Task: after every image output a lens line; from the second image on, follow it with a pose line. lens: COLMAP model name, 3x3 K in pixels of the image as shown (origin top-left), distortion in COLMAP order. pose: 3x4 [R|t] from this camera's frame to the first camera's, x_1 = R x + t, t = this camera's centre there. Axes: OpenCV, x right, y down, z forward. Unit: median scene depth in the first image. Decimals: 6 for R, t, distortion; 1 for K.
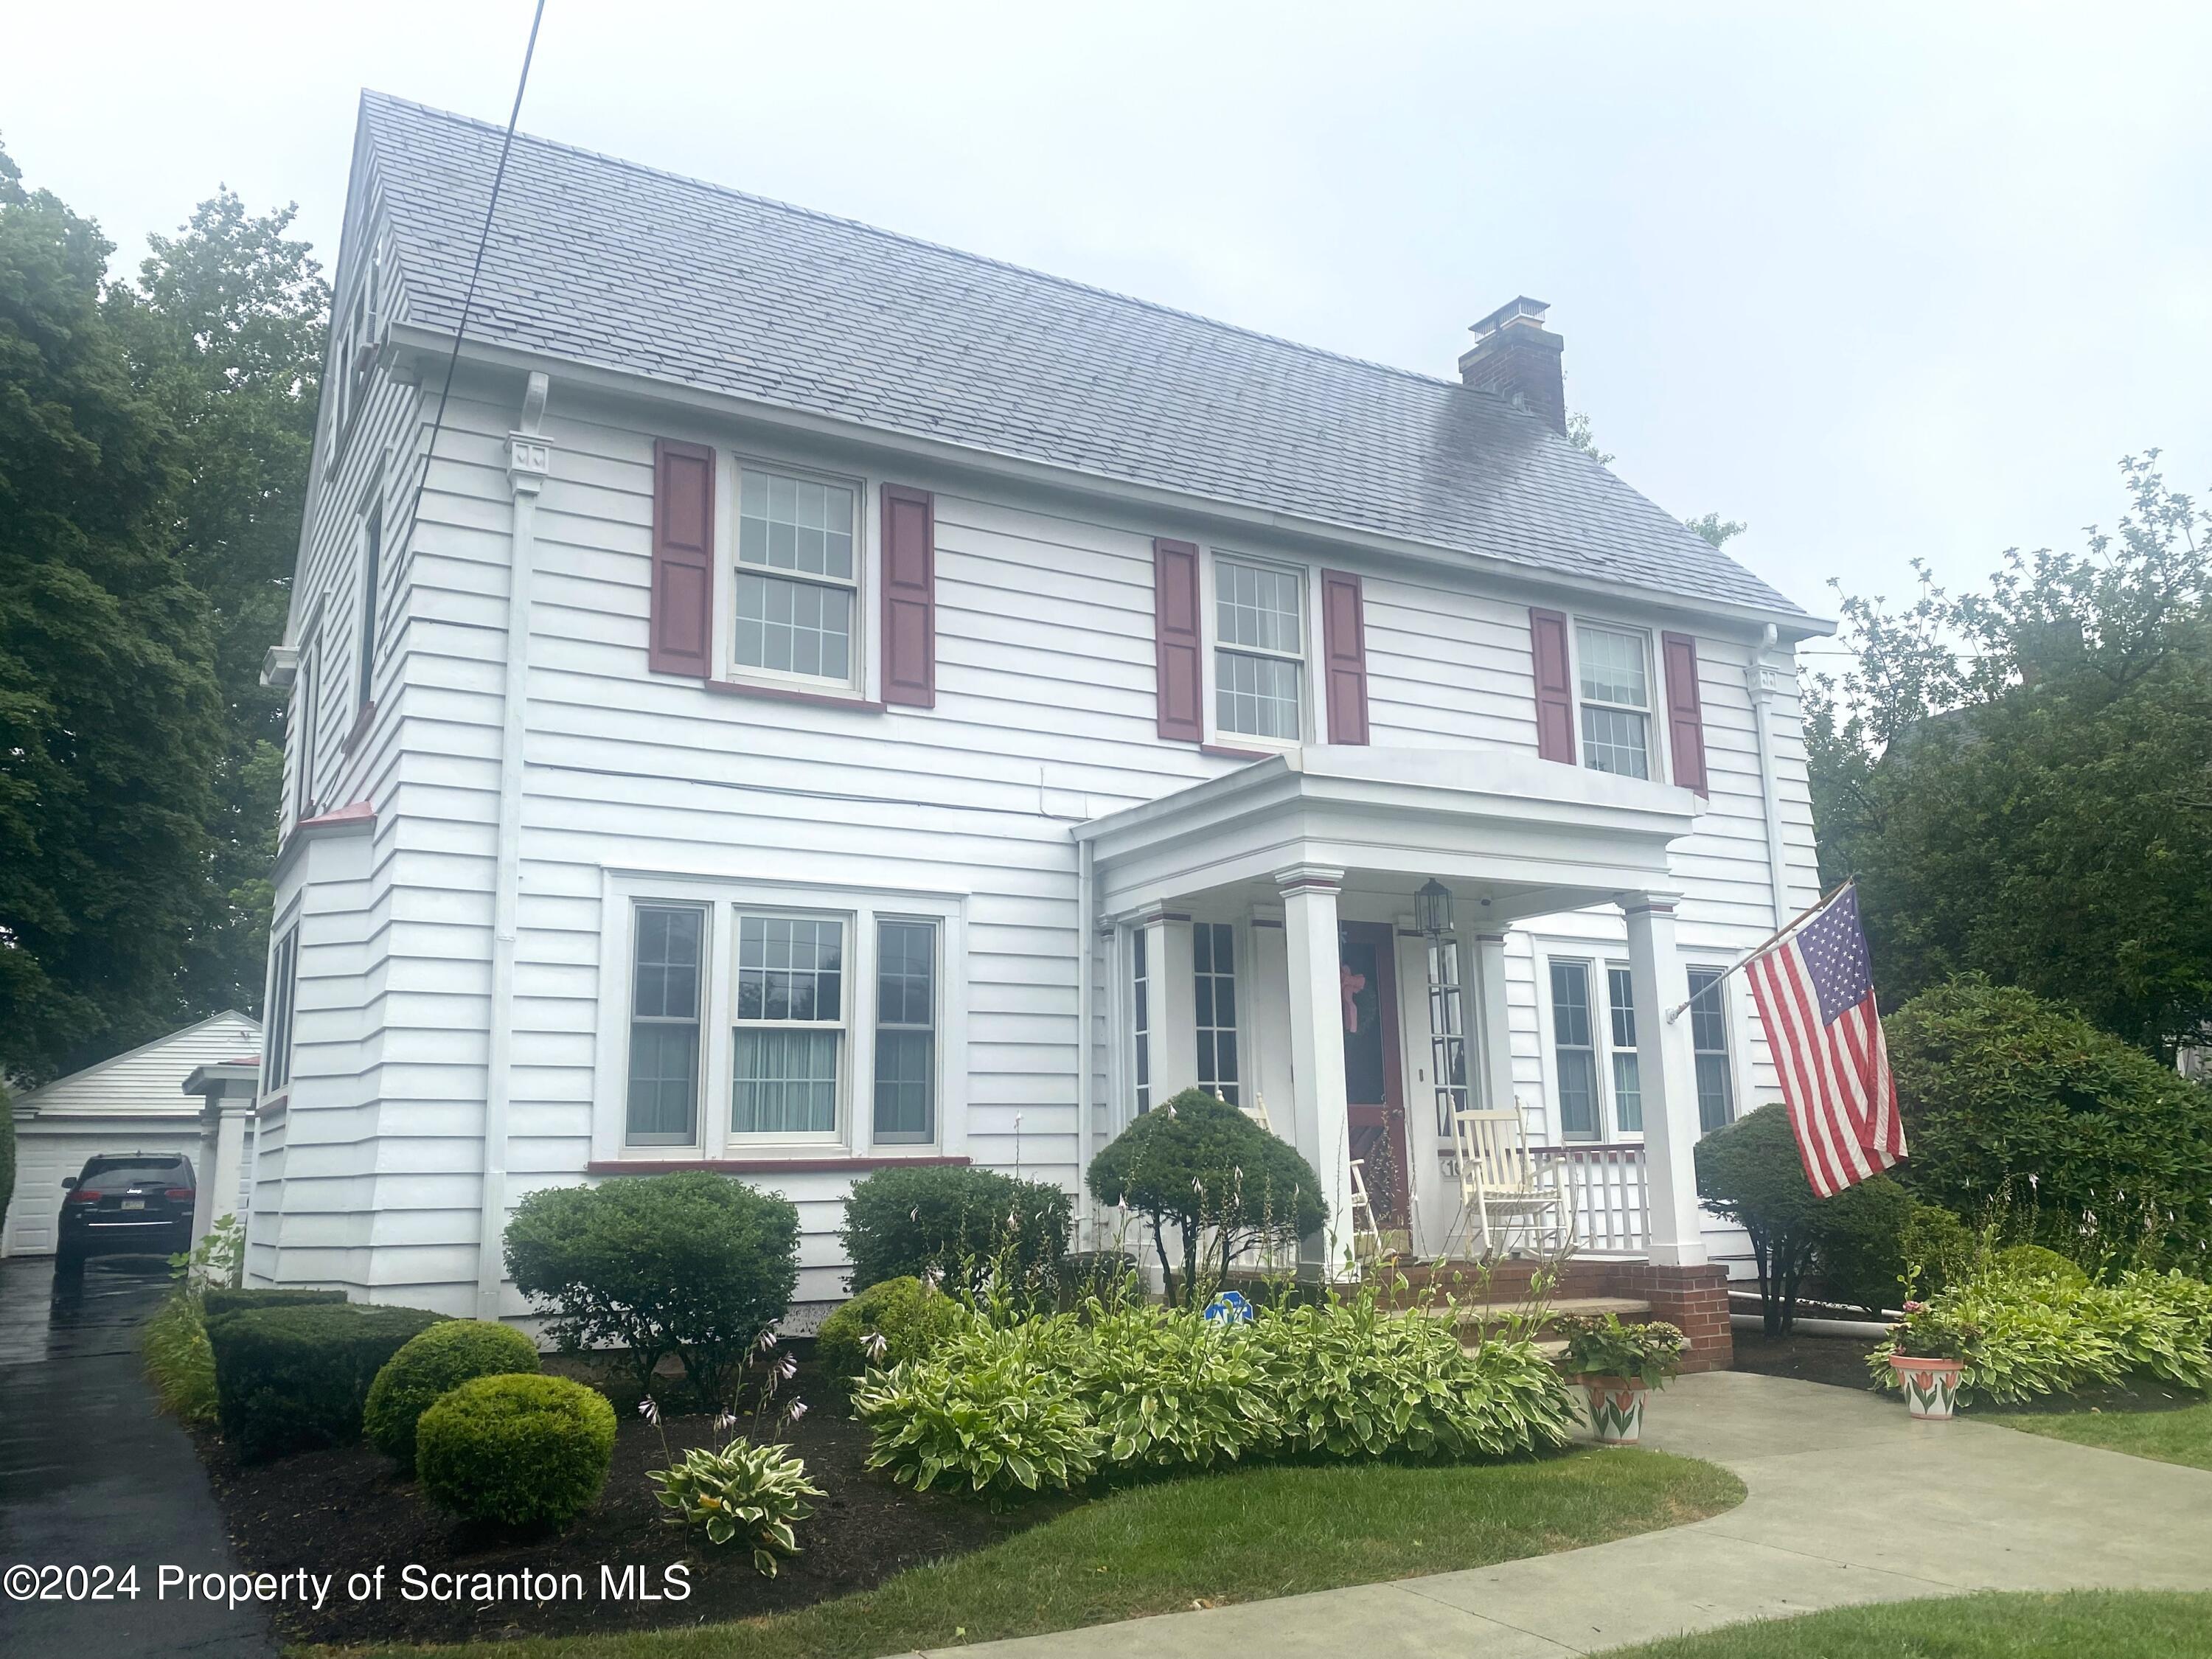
lens RADIAL K [[1756.8, 0, 1106.0], [0, 1756.8, 829.5], [0, 0, 1]] dist [0.080989, -0.129726]
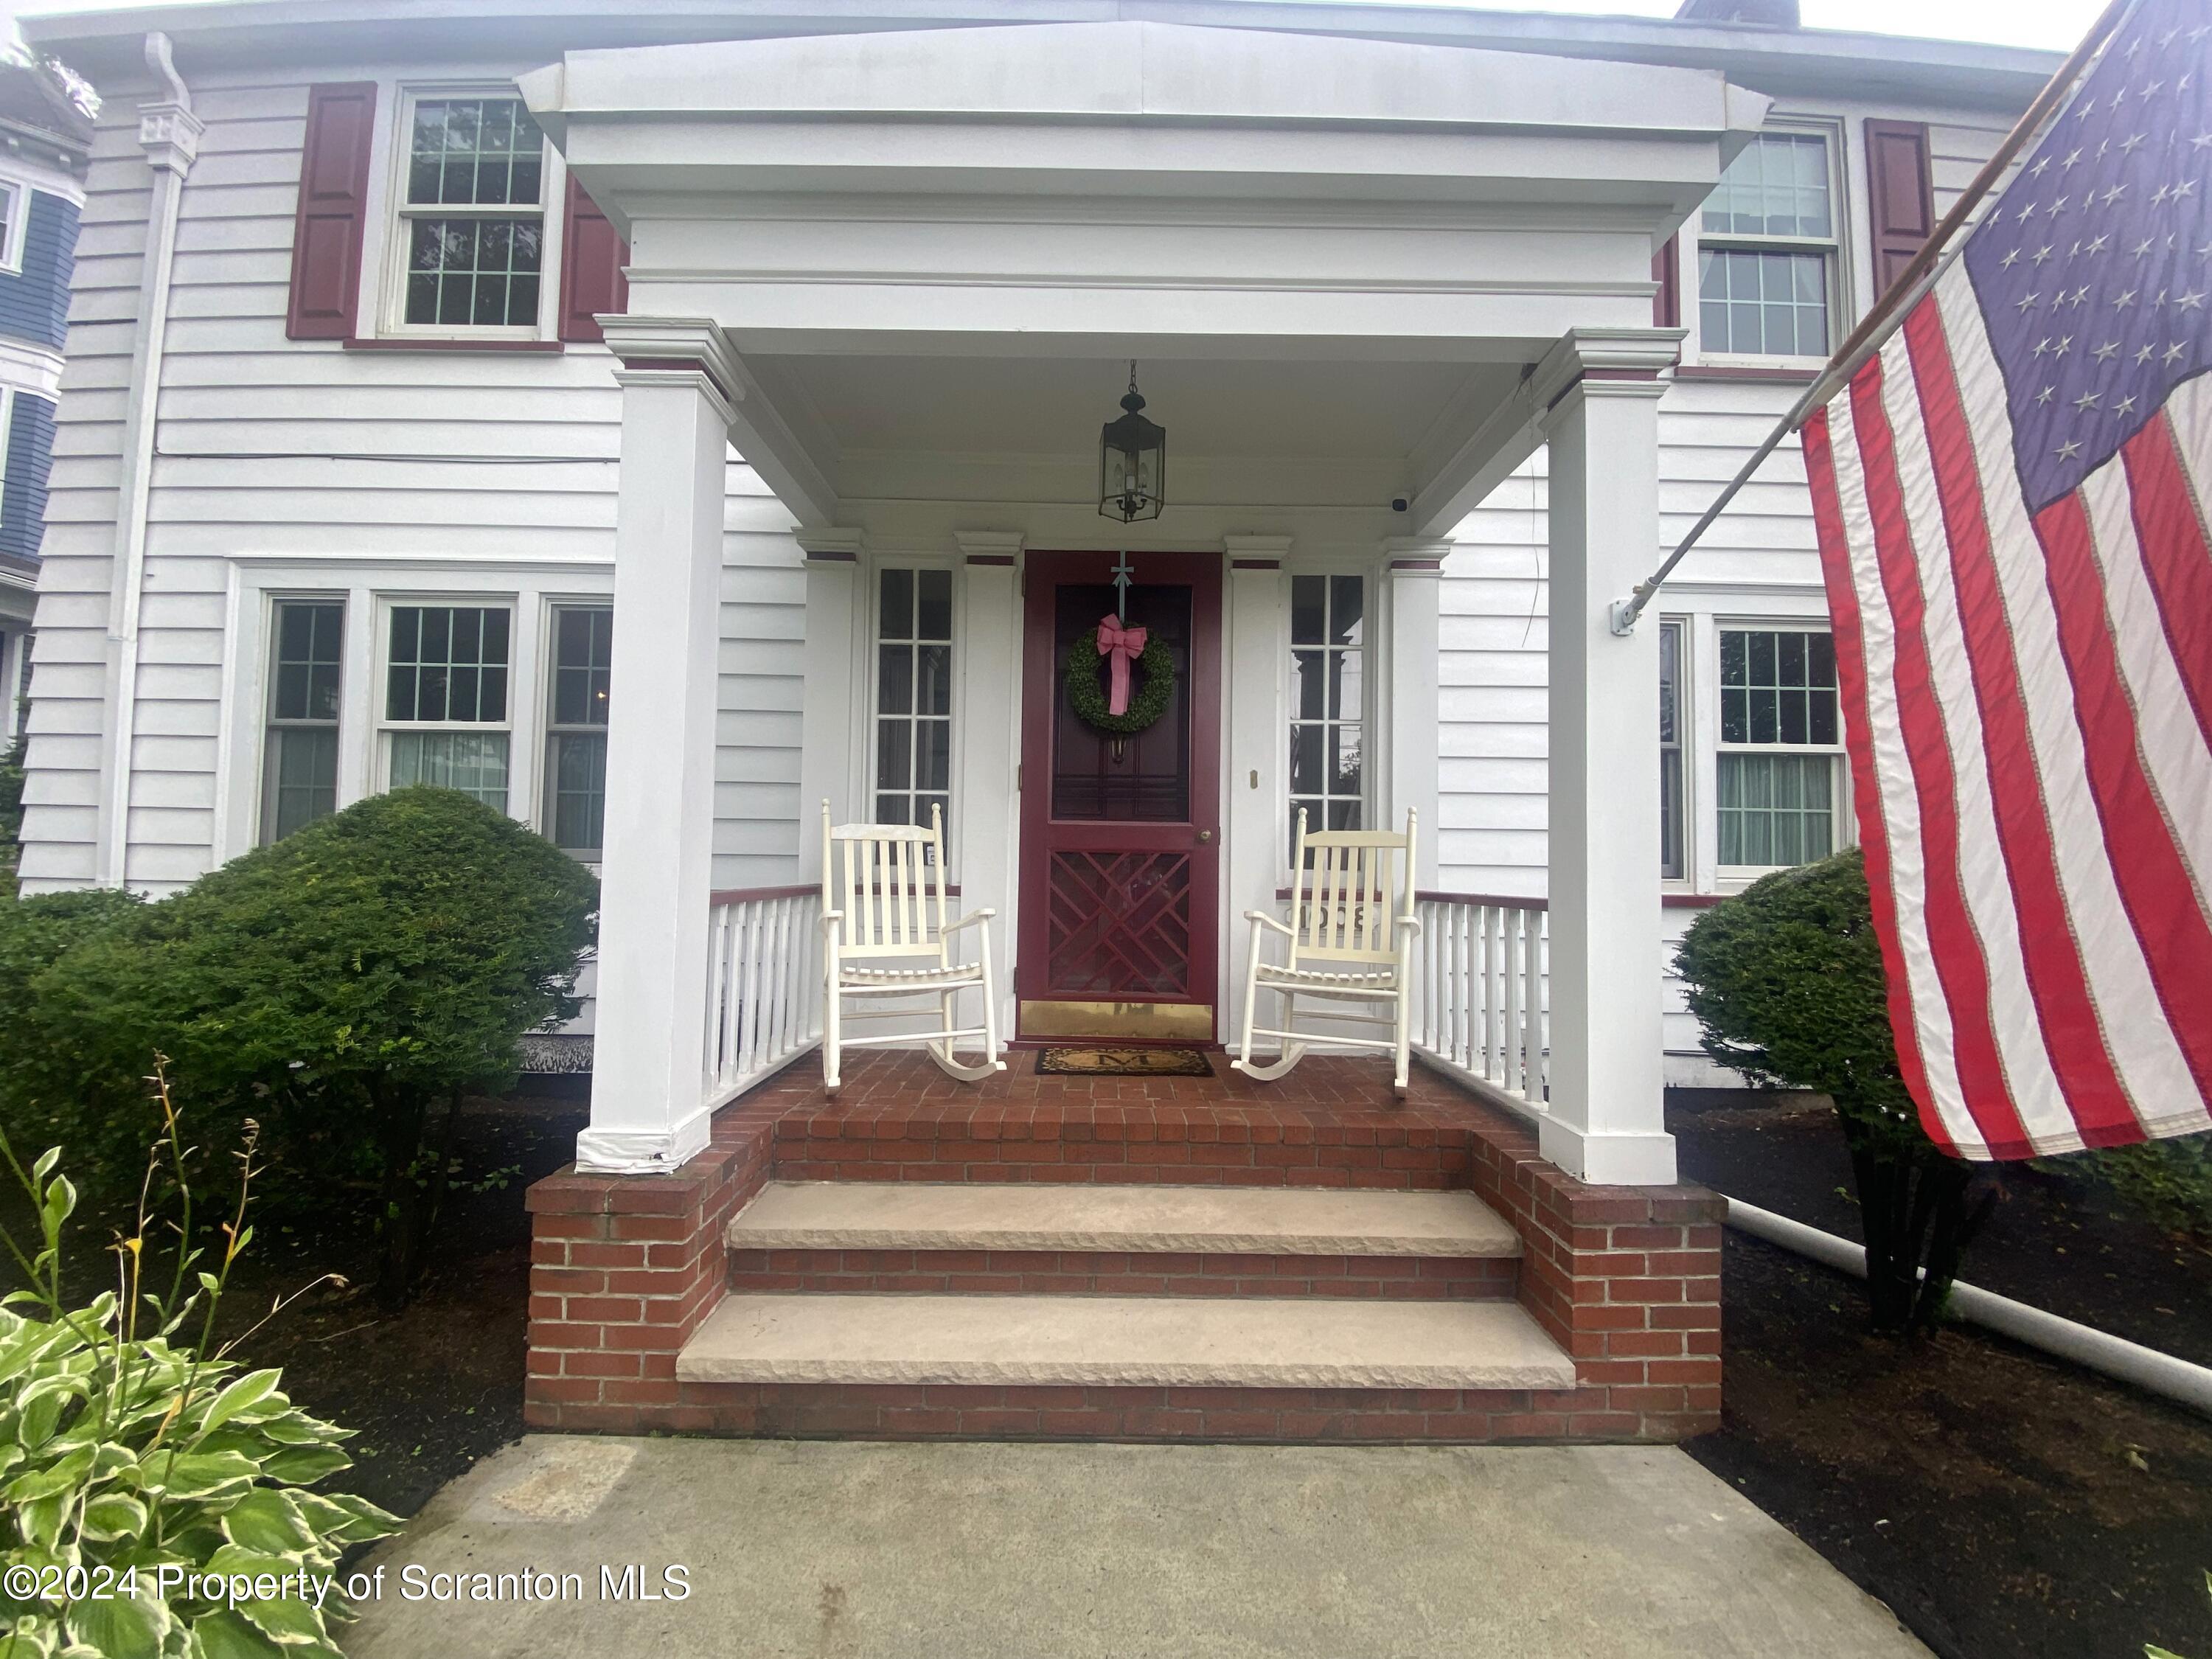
lens RADIAL K [[918.6, 0, 1083.3], [0, 918.6, 829.3], [0, 0, 1]] dist [0.002078, -0.012373]
pose [[0.871565, 0.009053, -0.490197, 0.315284], [0.065606, 0.988684, 0.134908, 0.117896], [0.485871, -0.149741, 0.861108, 0.735951]]
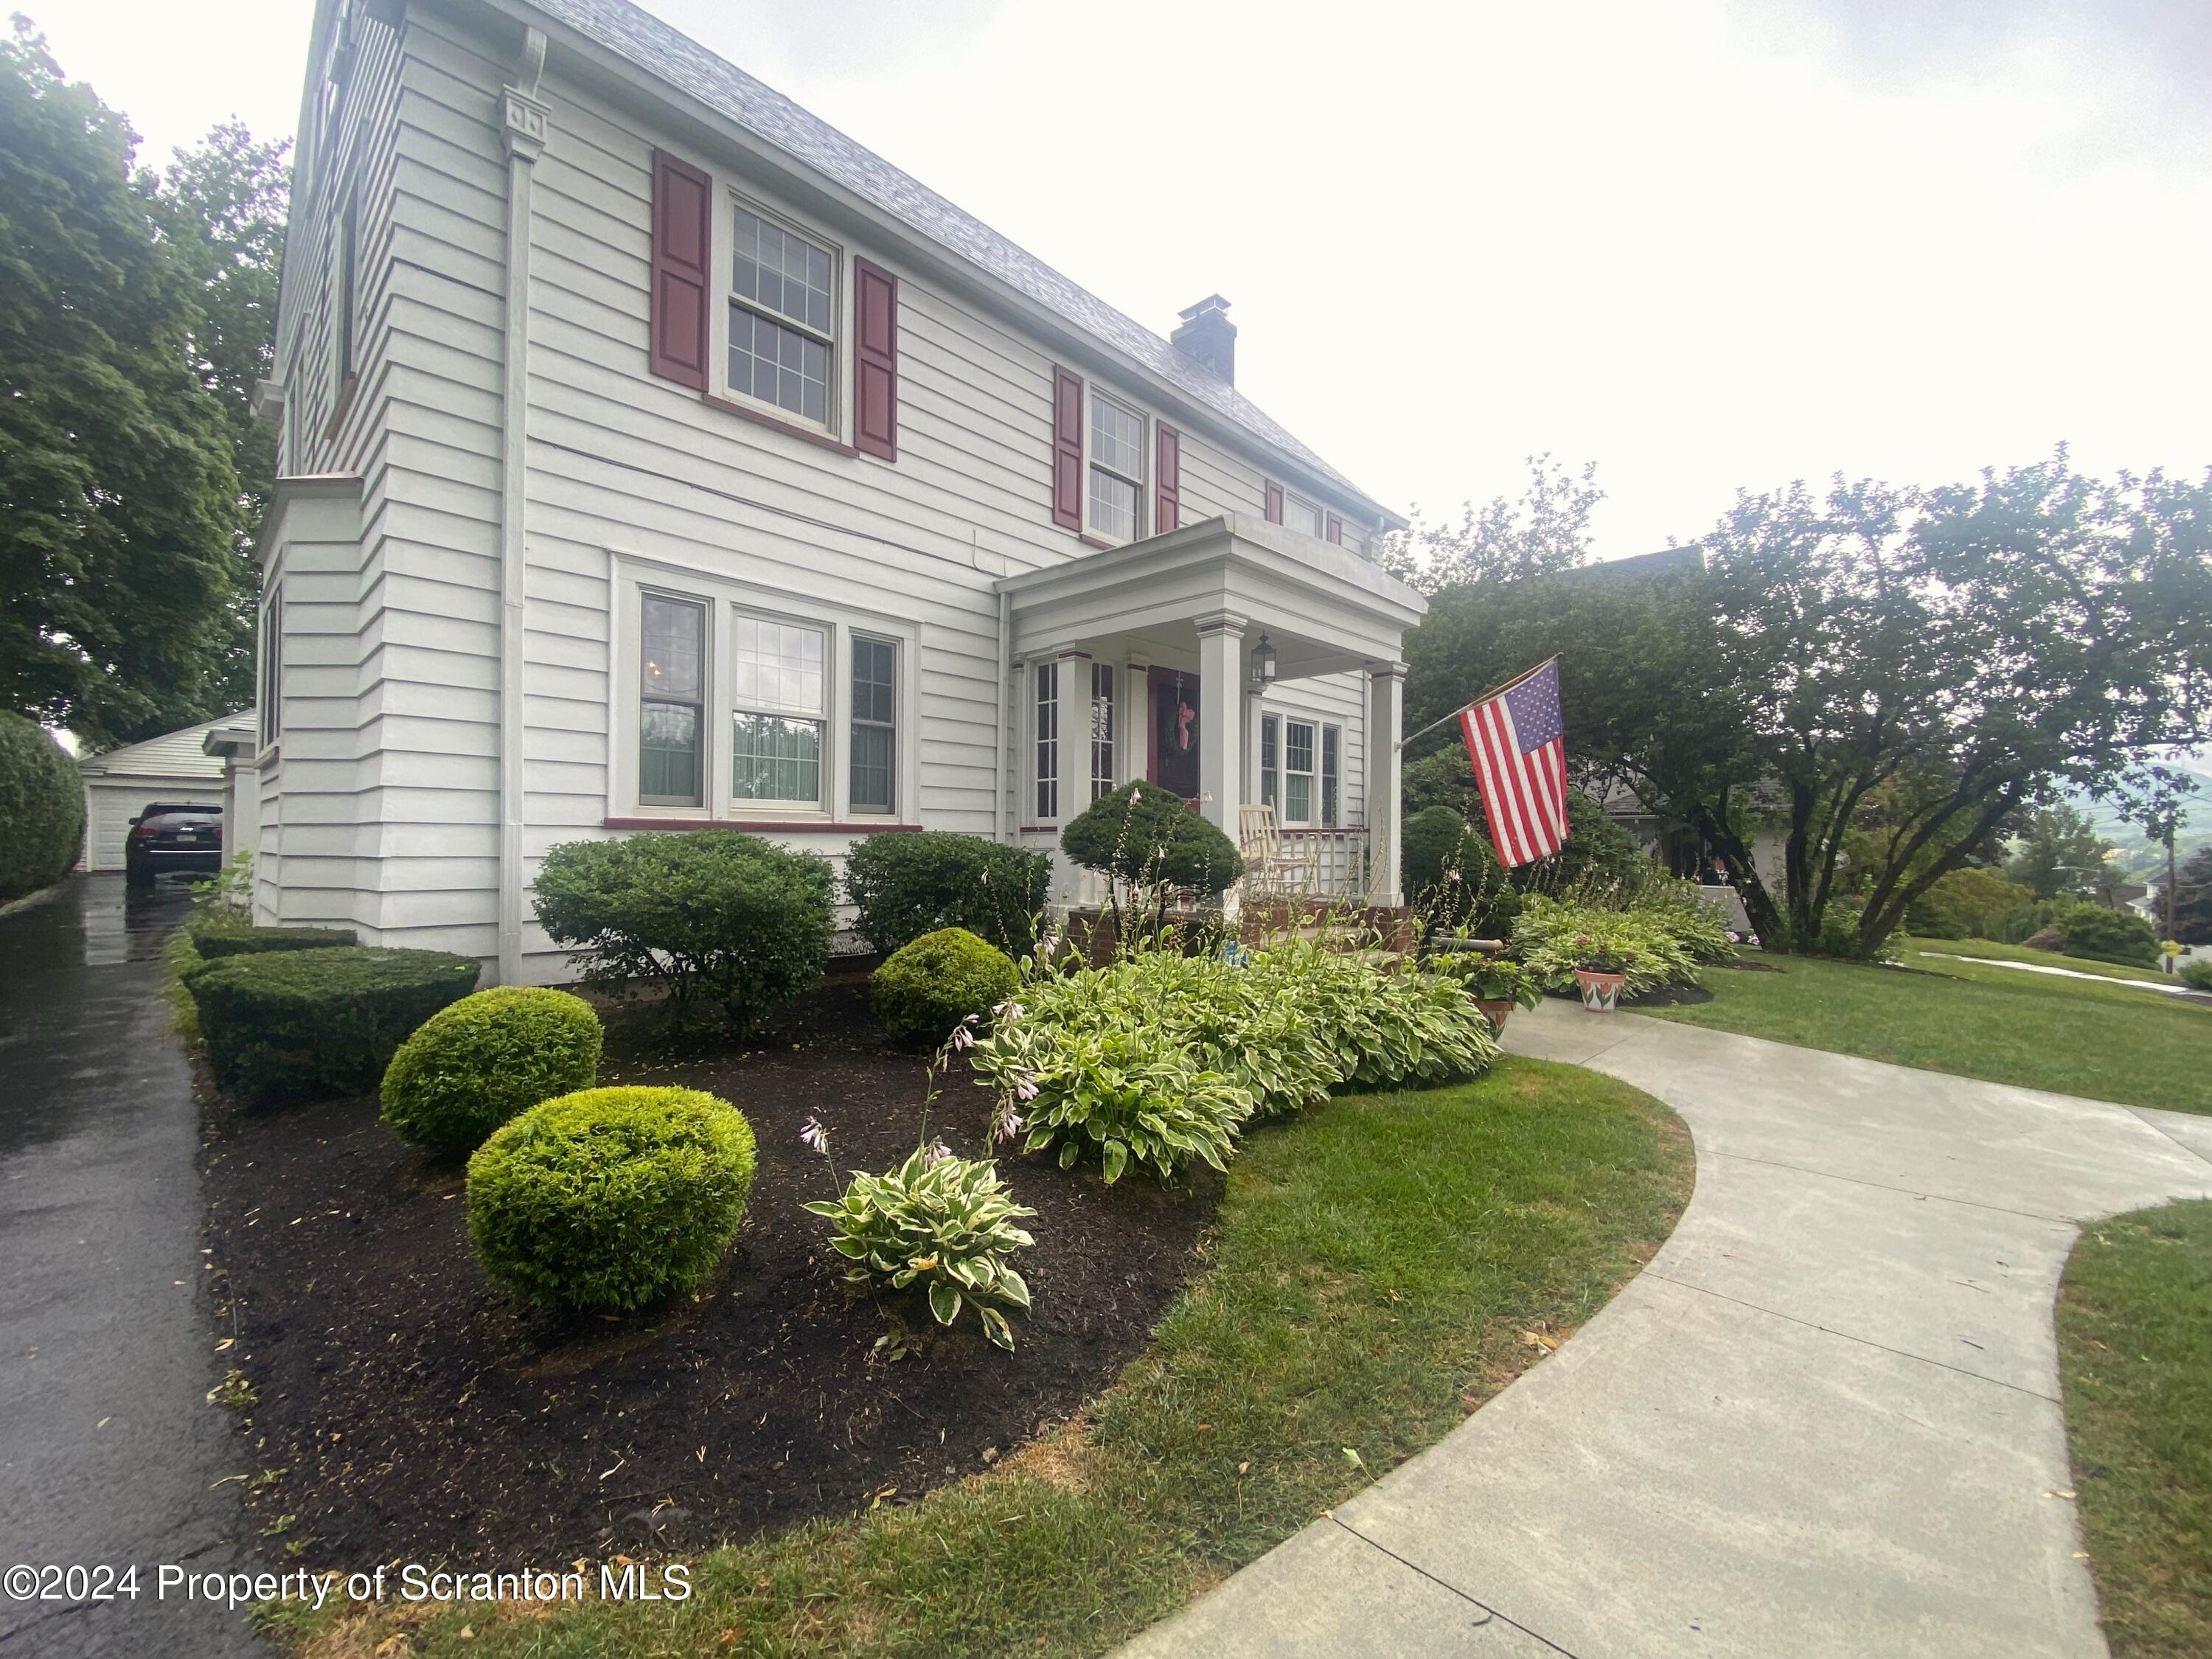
lens RADIAL K [[884.2, 0, 1102.3], [0, 884.2, 839.2], [0, 0, 1]] dist [0.015375, -0.018880]
pose [[0.956087, 0.026263, 0.291903, -0.140446], [-0.081793, 0.980315, 0.179700, 0.067054], [-0.281437, -0.195684, 0.939415, 0.347997]]
